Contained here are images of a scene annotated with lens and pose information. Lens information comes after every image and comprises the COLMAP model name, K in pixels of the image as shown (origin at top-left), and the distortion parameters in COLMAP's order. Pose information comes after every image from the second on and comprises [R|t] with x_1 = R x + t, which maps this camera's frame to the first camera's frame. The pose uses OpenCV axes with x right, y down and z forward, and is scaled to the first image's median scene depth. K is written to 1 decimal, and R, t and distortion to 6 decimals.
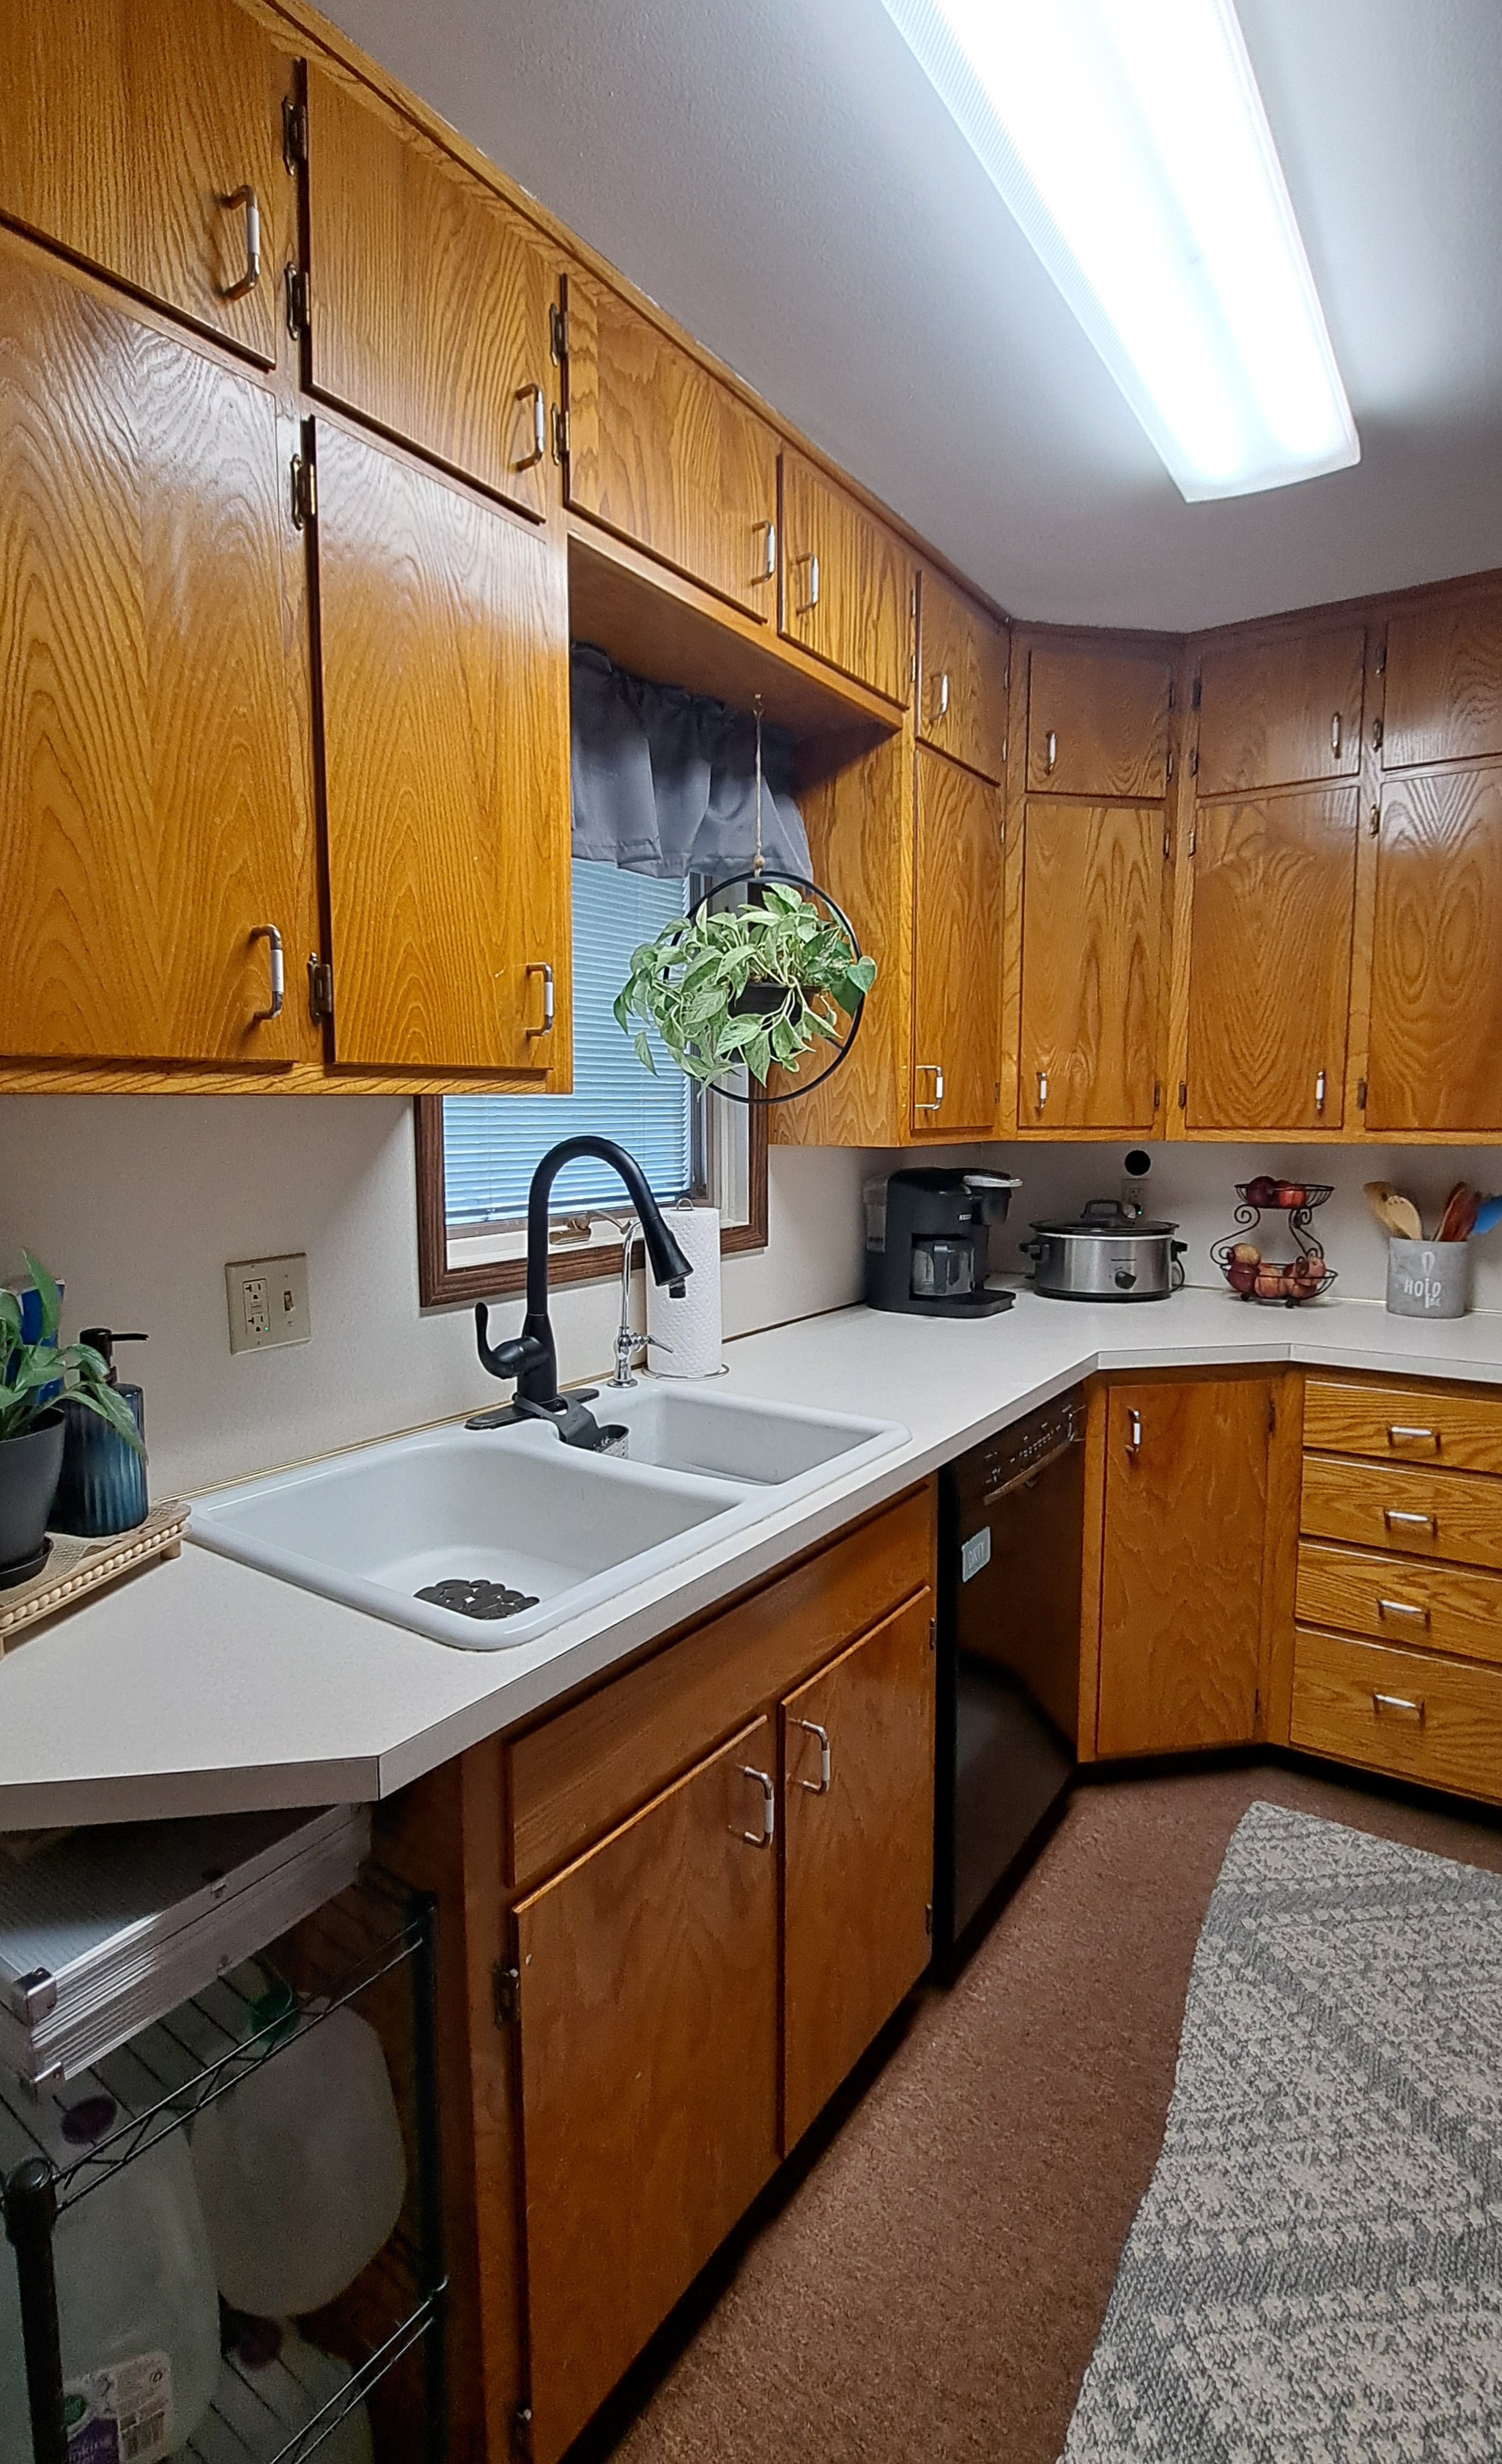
lens RADIAL K [[1166.8, 0, 748.0], [0, 1166.8, 1217.5], [0, 0, 1]] dist [-0.011707, -0.000229]
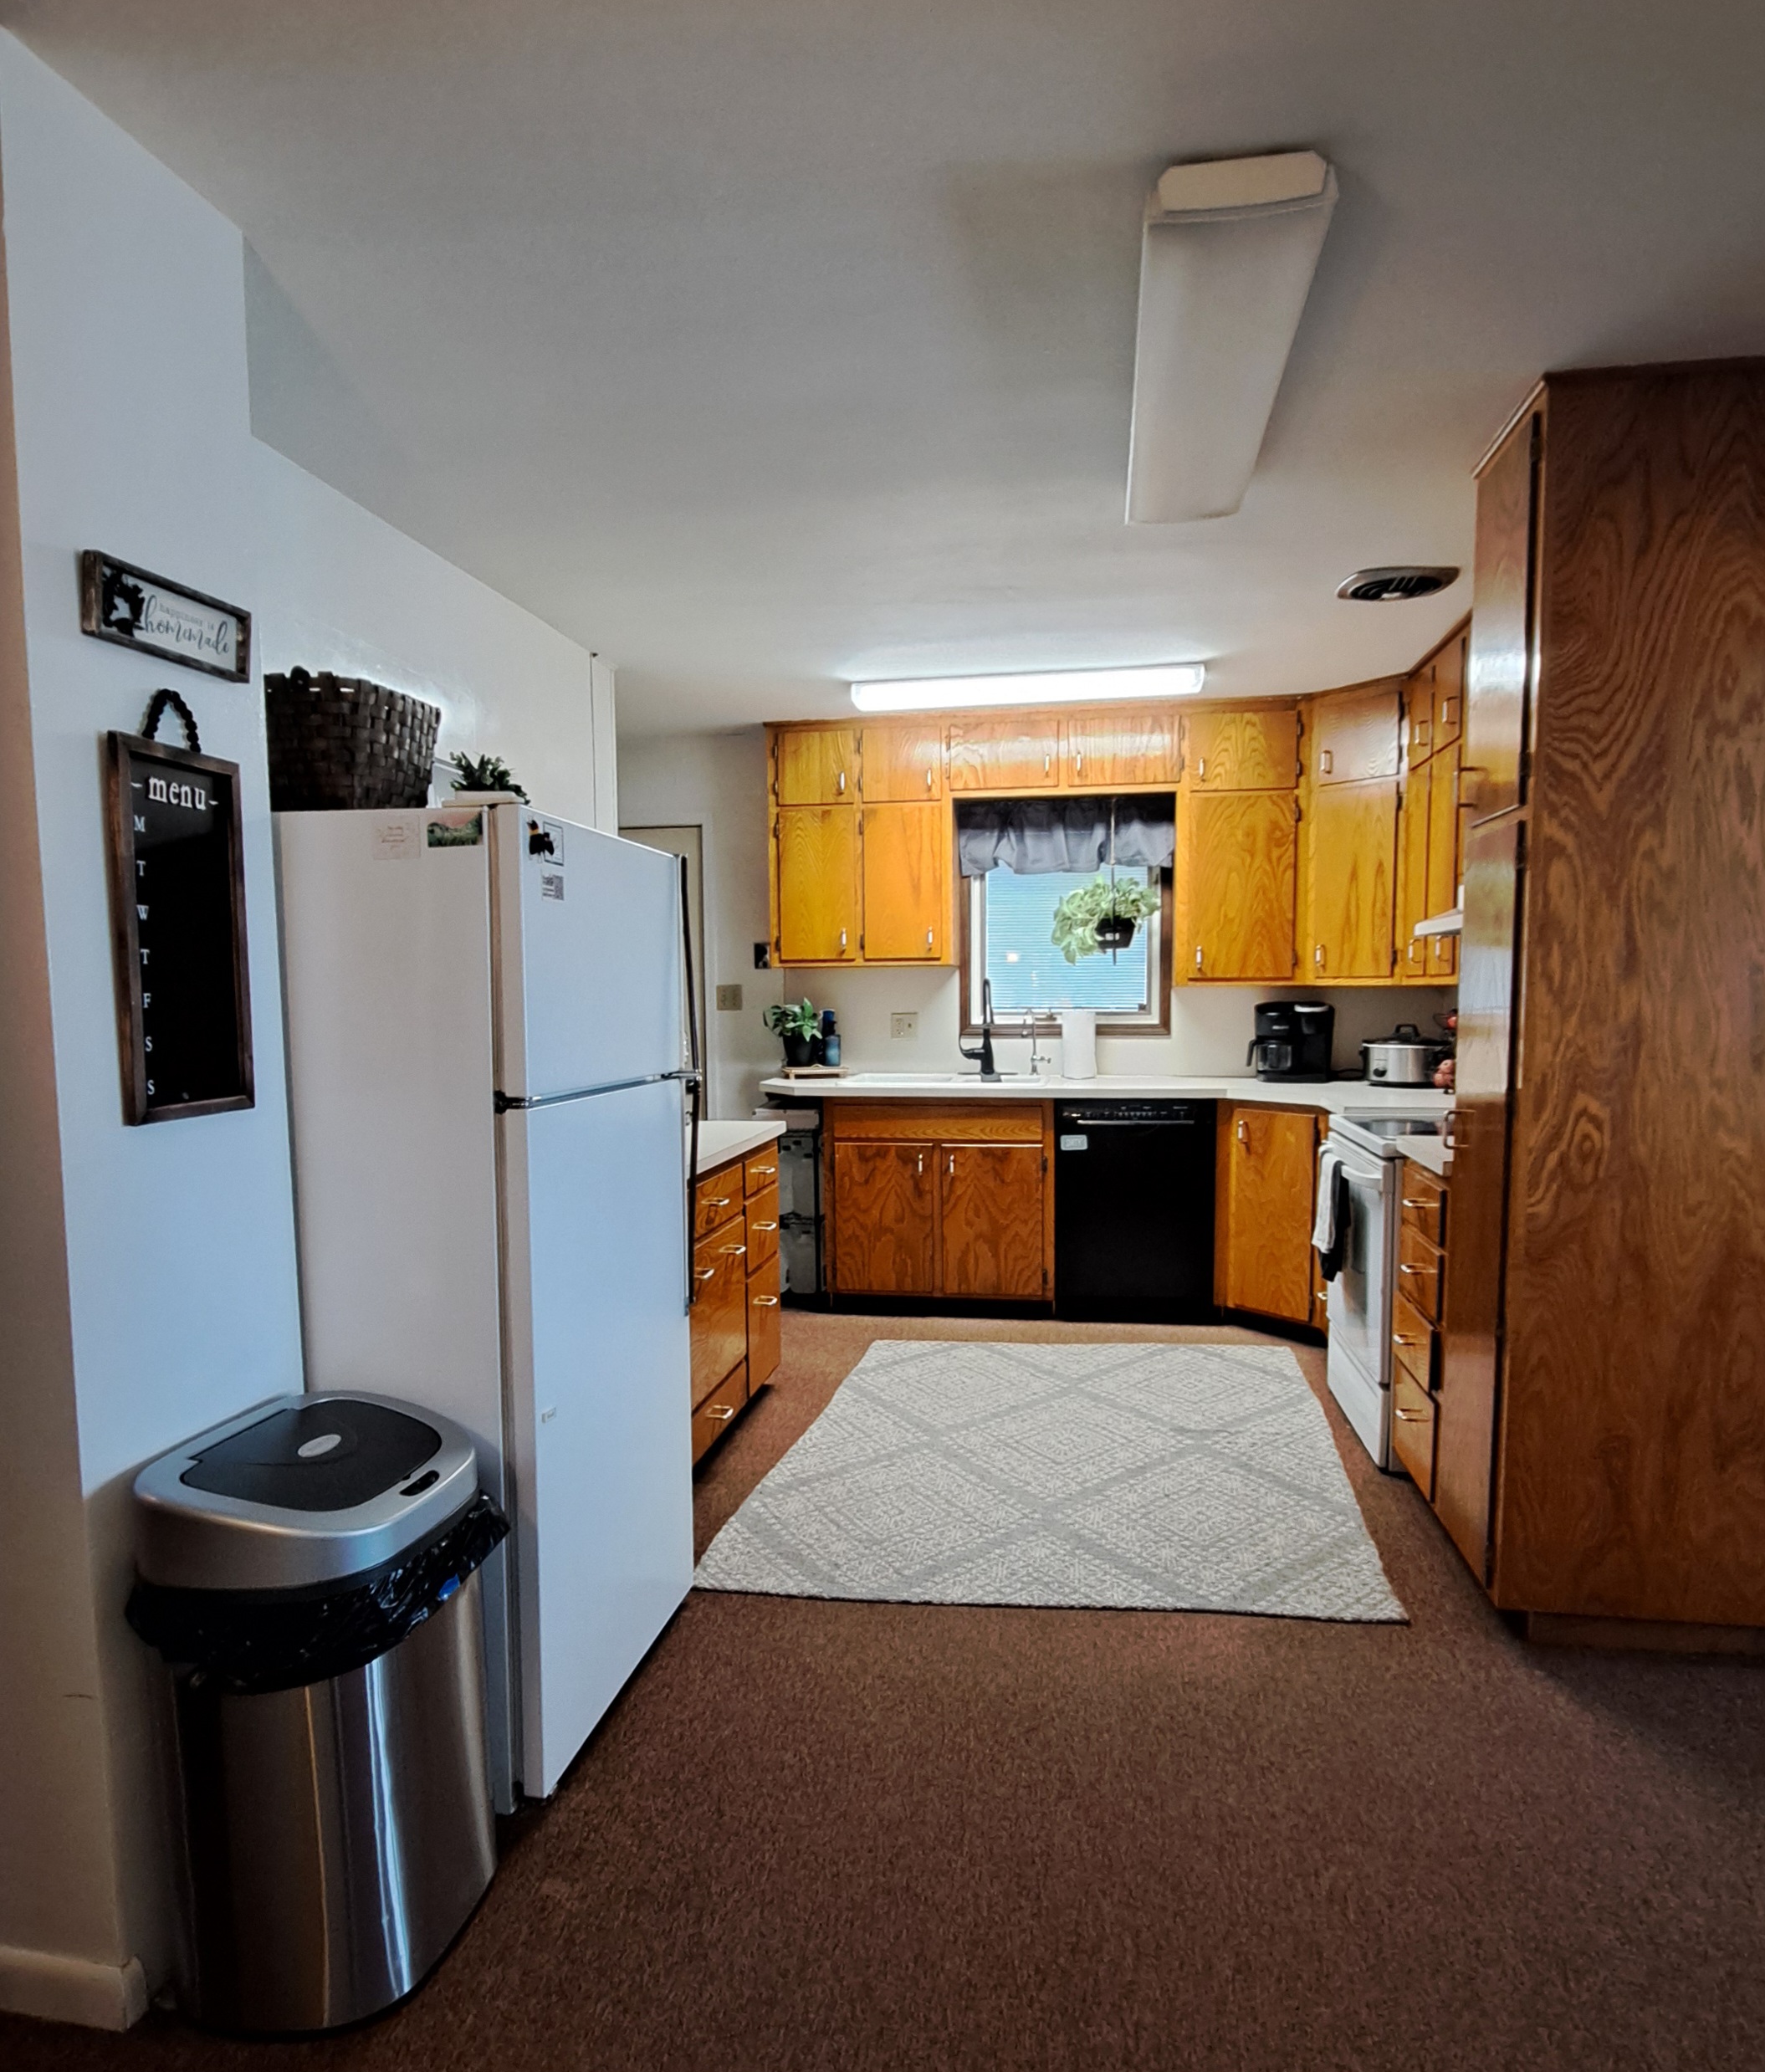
lens RADIAL K [[1285.1, 0, 880.1], [0, 1285.1, 1106.6], [0, 0, 1]] dist [-0.000277, 0.000748]
pose [[0.427058, 0.080855, -0.900602, 2.036030], [-0.081165, 0.995401, 0.050878, 0.082812], [0.900574, 0.051370, 0.431657, -0.478456]]
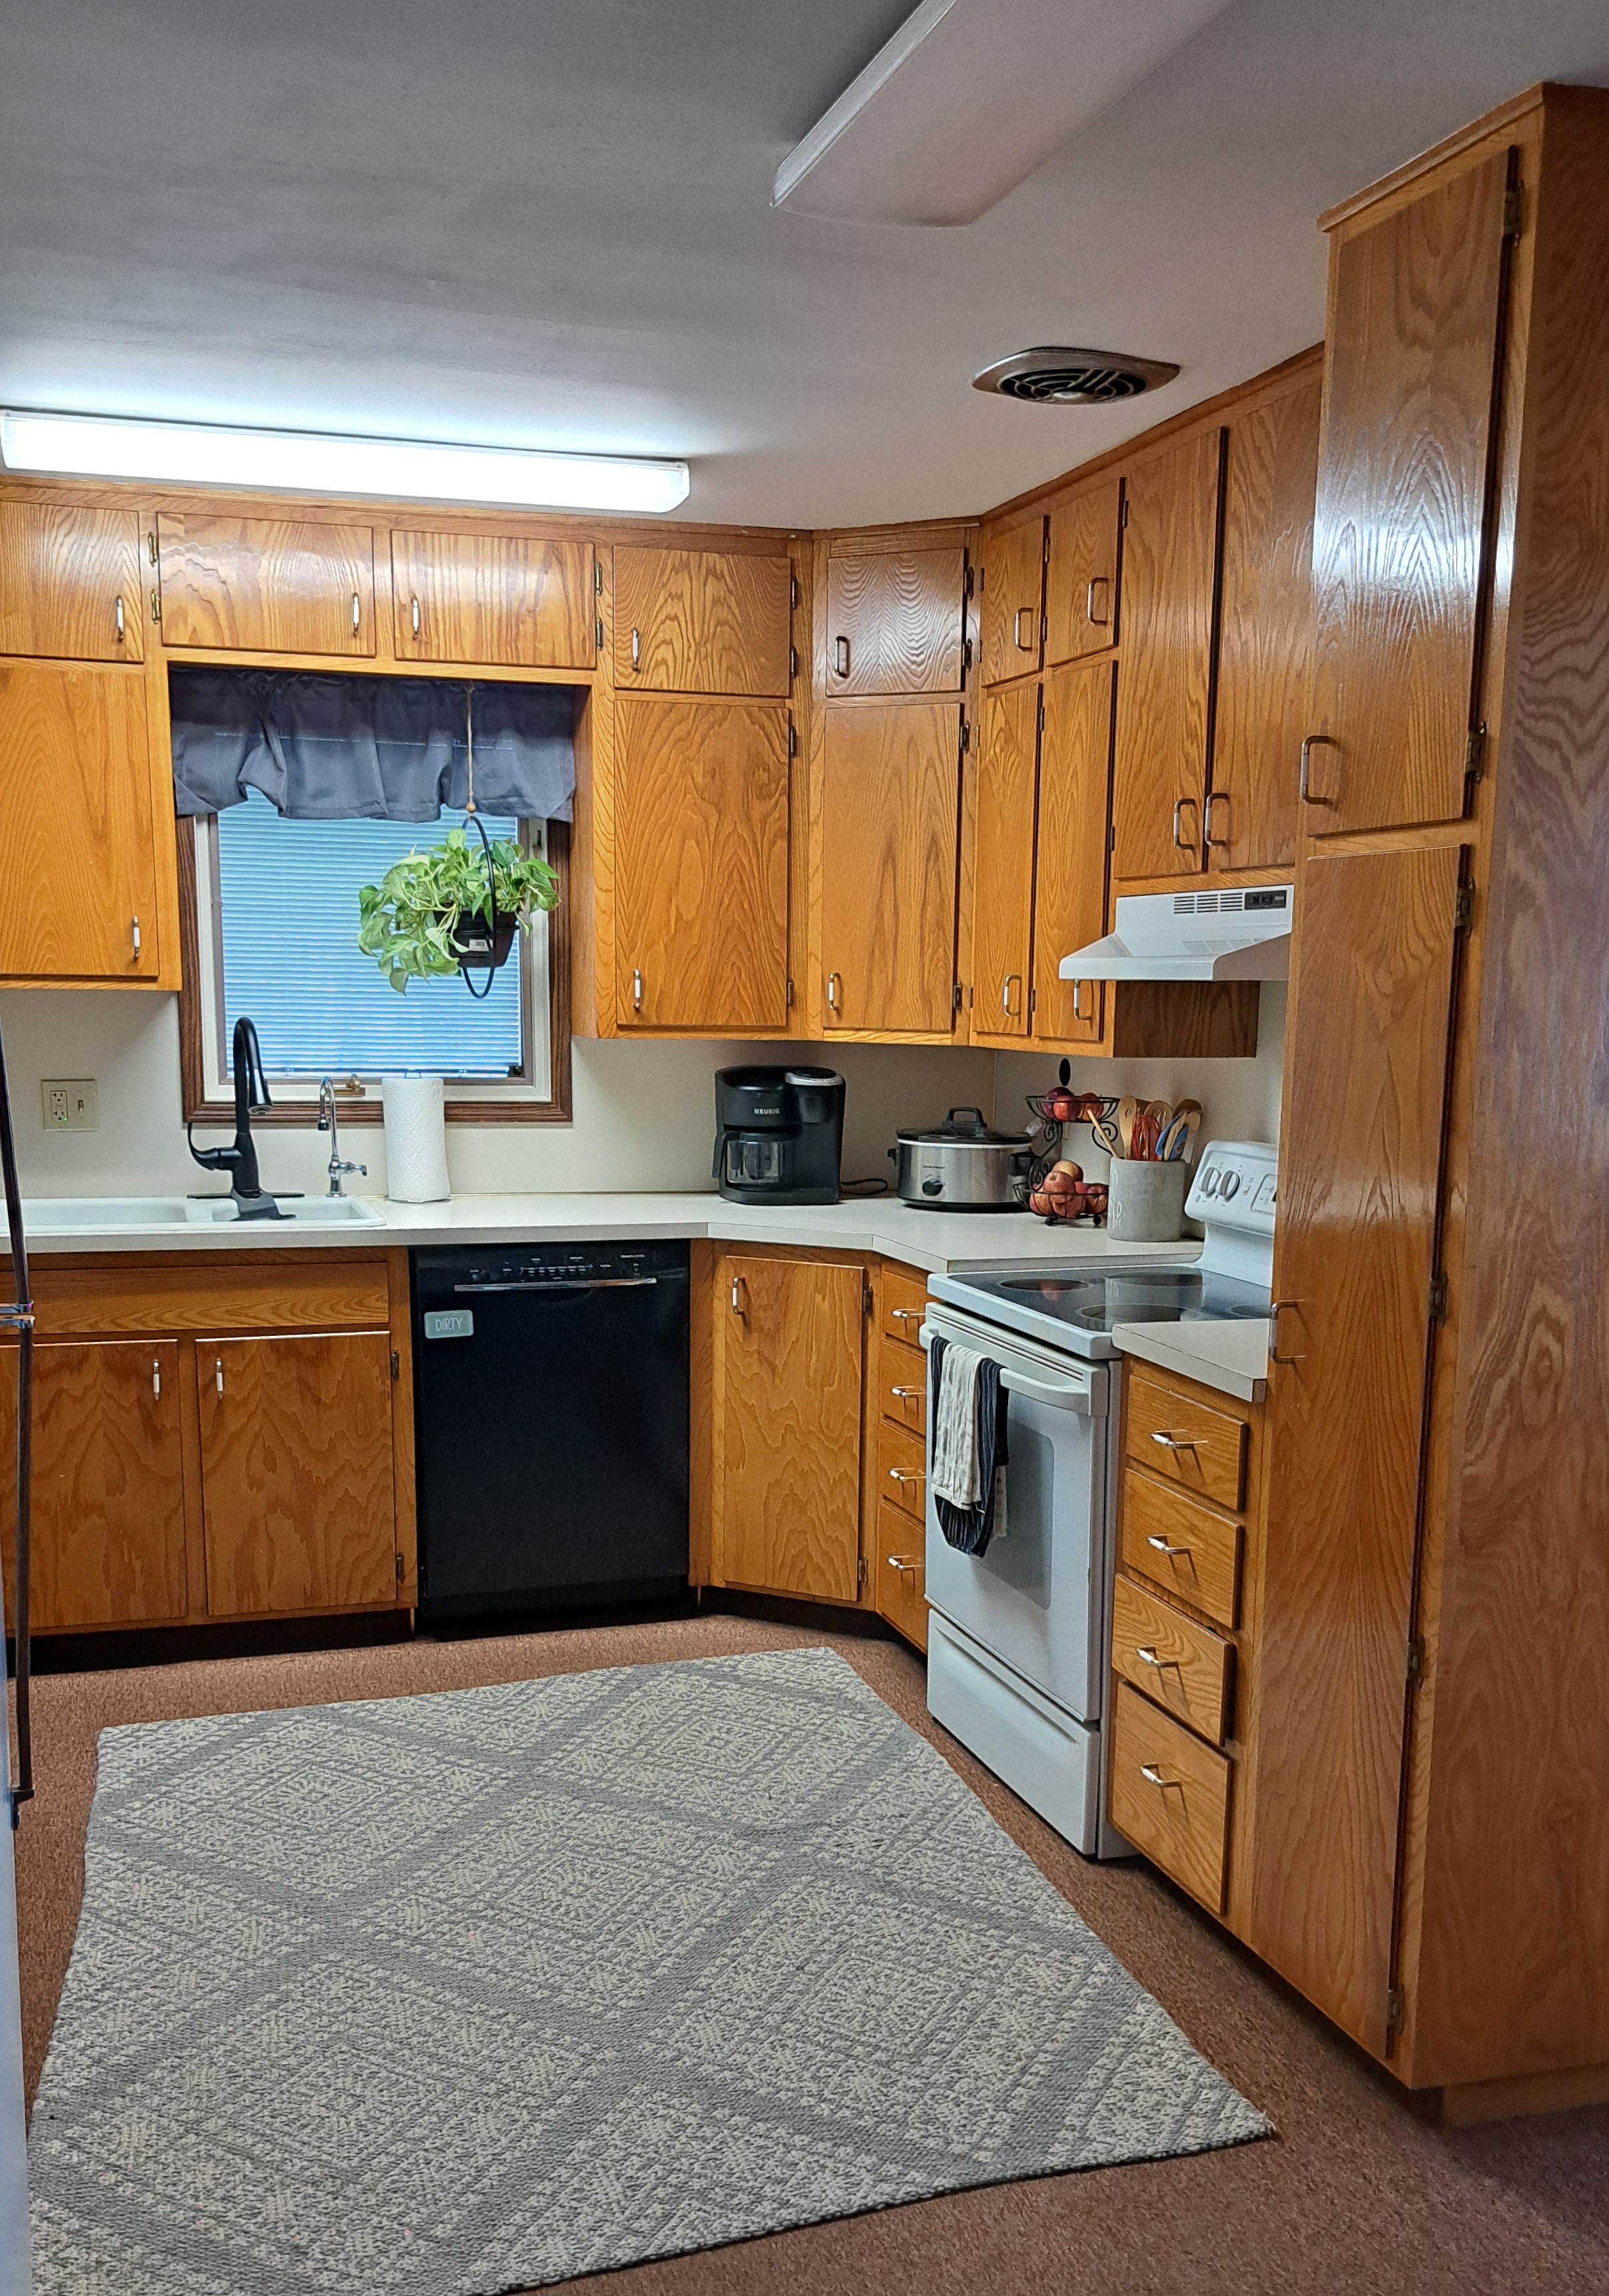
lens RADIAL K [[2171.8, 0, 806.0], [0, 2171.8, 1344.6], [0, 0, 1]] dist [0.137986, -0.199413]
pose [[0.783691, 0.114143, -0.610574, 1.728251], [-0.071999, 0.993038, 0.093230, 0.028559], [0.616964, -0.029102, 0.786453, -0.654048]]
